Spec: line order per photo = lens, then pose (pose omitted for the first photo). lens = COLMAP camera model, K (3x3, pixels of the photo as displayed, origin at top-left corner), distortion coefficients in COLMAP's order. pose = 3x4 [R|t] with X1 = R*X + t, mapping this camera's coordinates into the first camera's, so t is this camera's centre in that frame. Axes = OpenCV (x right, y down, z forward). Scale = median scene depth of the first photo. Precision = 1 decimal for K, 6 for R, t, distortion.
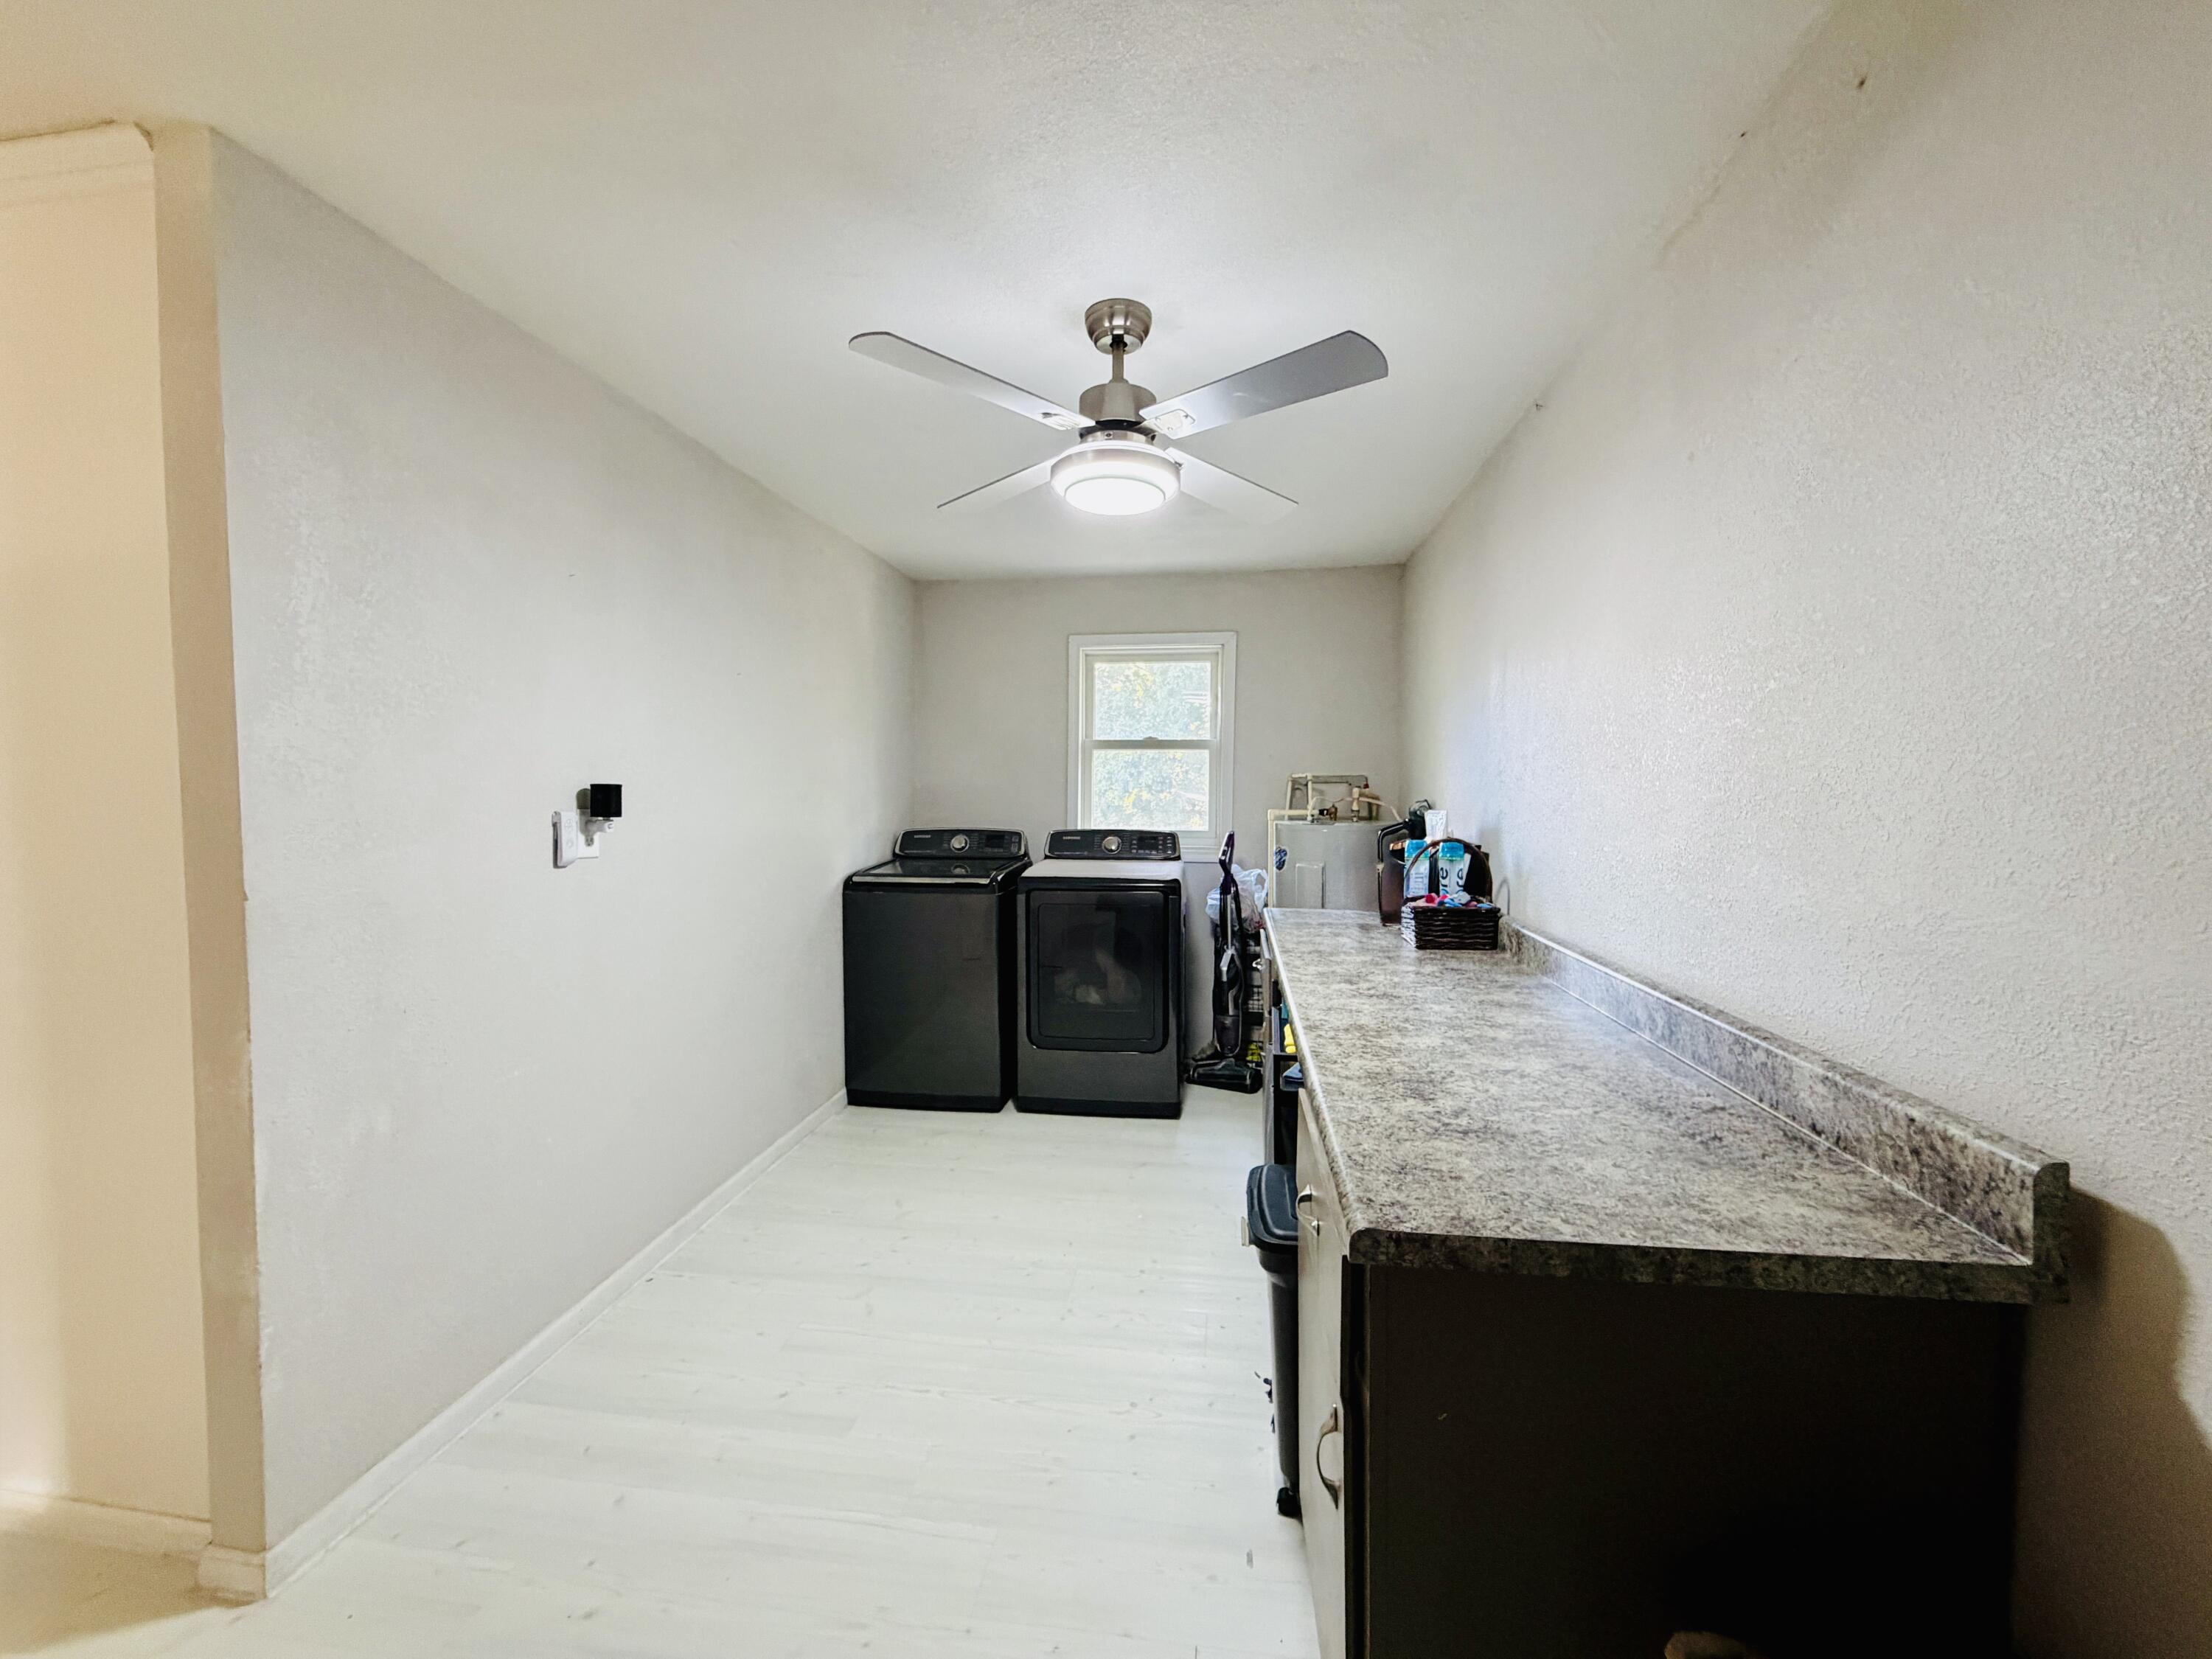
lens RADIAL K [[883.4, 0, 1106.0], [0, 883.4, 829.5], [0, 0, 1]] dist [-0.000378, -0.000043]
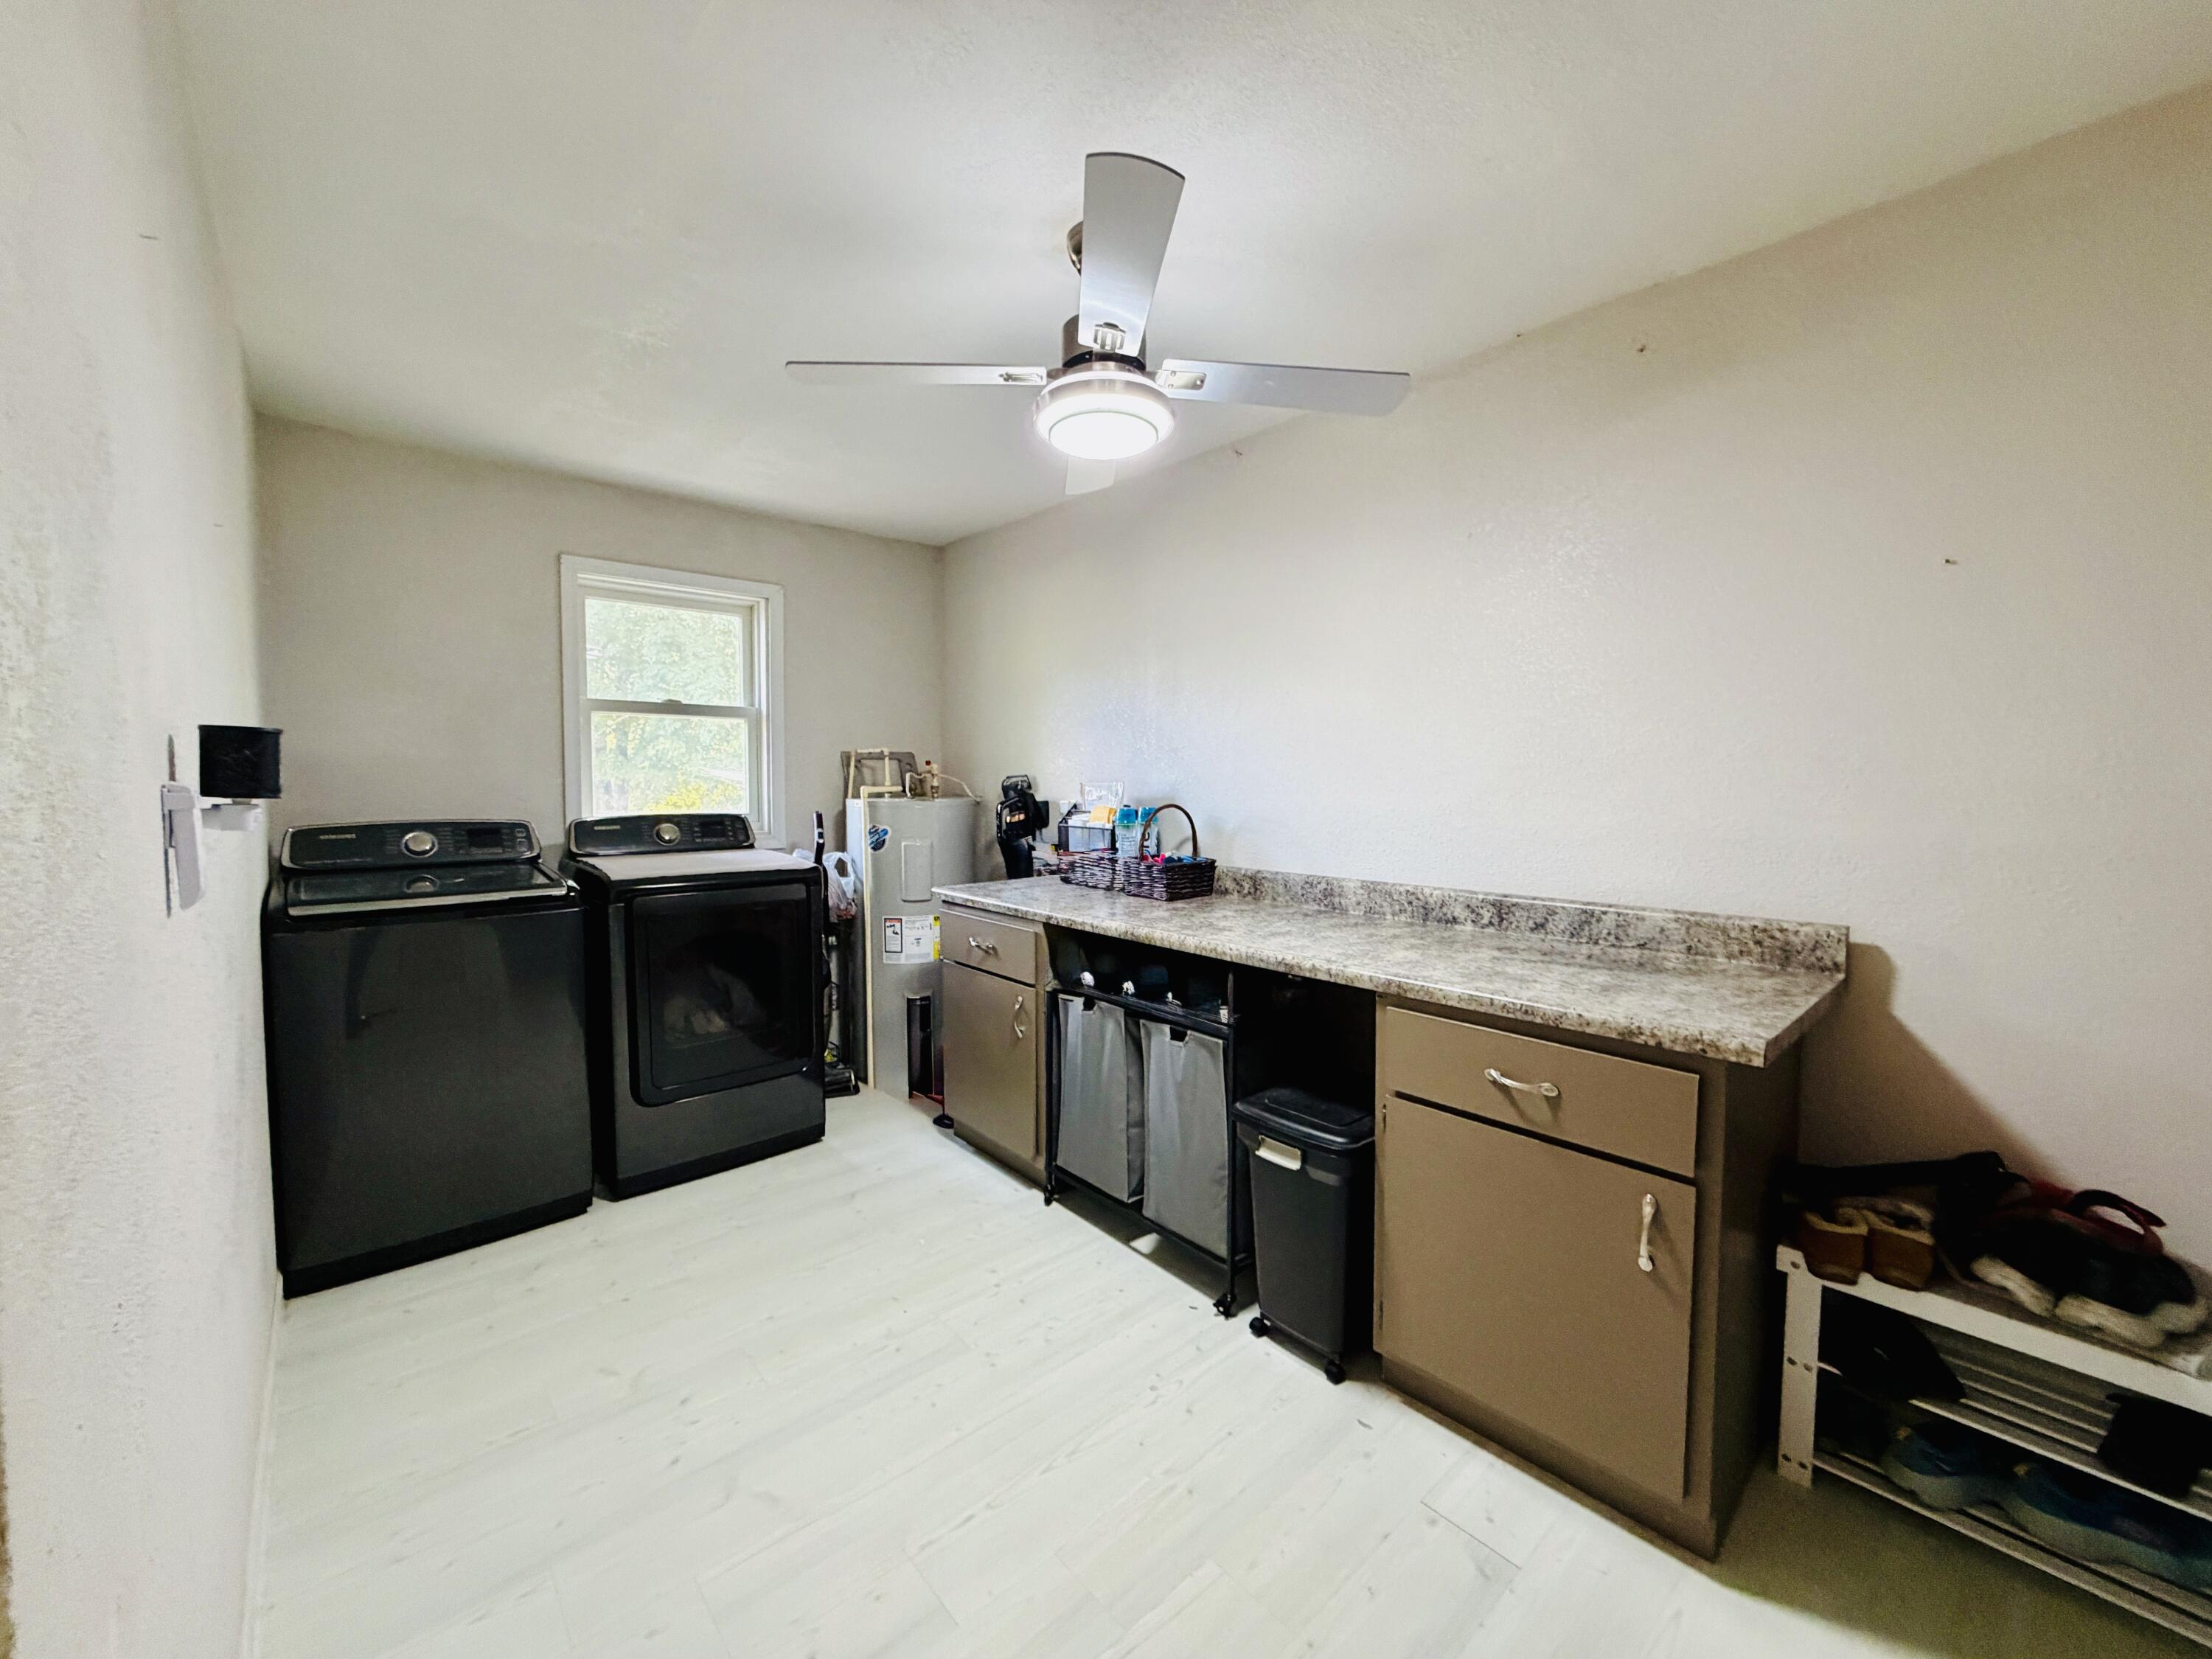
lens RADIAL K [[881.1, 0, 1101.9], [0, 881.1, 833.7], [0, 0, 1]] dist [-0.001250, 0.000134]
pose [[0.646534, -0.050926, 0.761183, -0.368259], [0.035051, 0.998699, 0.037044, 0.001615], [-0.762079, 0.002730, 0.647478, 0.213480]]
